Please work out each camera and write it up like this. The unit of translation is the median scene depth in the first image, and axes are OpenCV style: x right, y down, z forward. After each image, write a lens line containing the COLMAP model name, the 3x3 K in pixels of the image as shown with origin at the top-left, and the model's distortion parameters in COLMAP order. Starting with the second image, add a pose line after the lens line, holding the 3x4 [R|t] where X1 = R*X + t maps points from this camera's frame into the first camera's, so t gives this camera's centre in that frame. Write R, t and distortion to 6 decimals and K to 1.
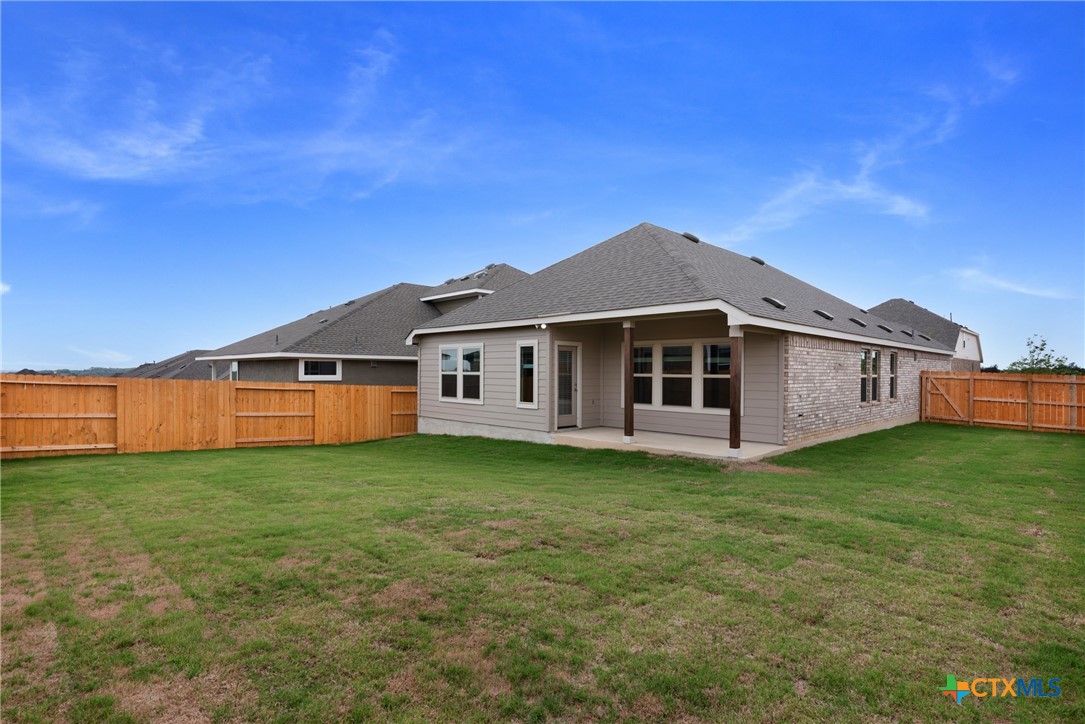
lens RADIAL K [[527.9, 0, 544.8], [0, 527.9, 367.9], [0, 0, 1]] dist [0.005344, -0.002631]
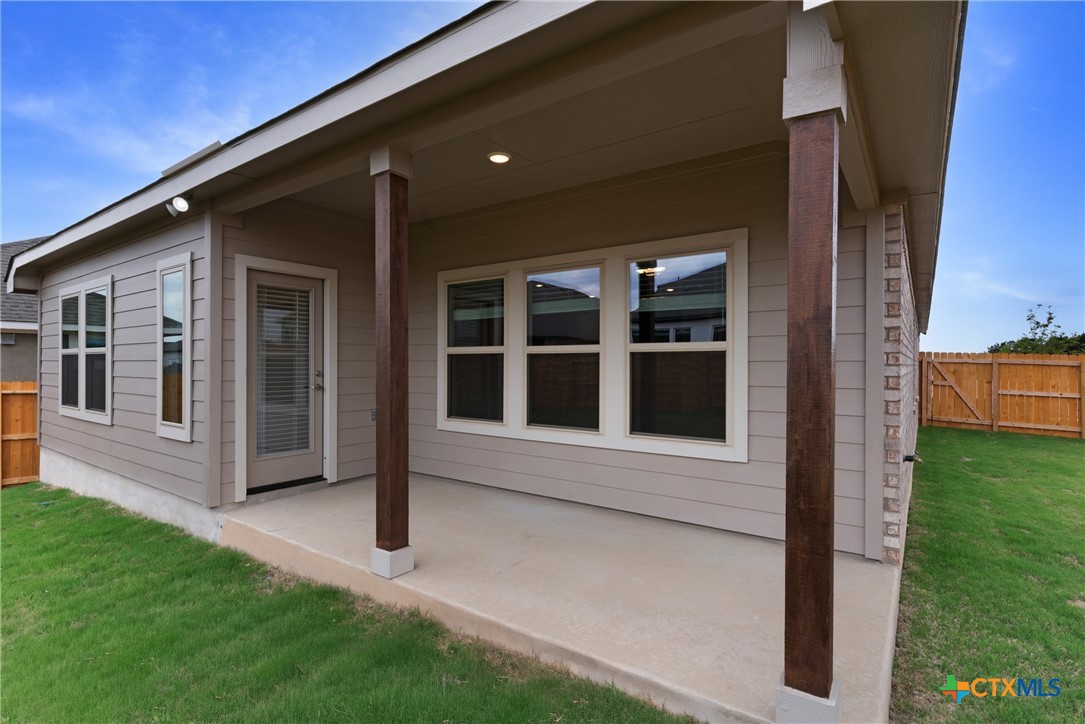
lens RADIAL K [[527.9, 0, 541.2], [0, 527.9, 363.2], [0, 0, 1]] dist [0.005344, -0.002631]
pose [[0.986734, -0.003045, 0.162315, 0.162169], [0.002103, 0.999980, 0.005975, 0.021303], [-0.162330, -0.005554, 0.986721, 0.584472]]
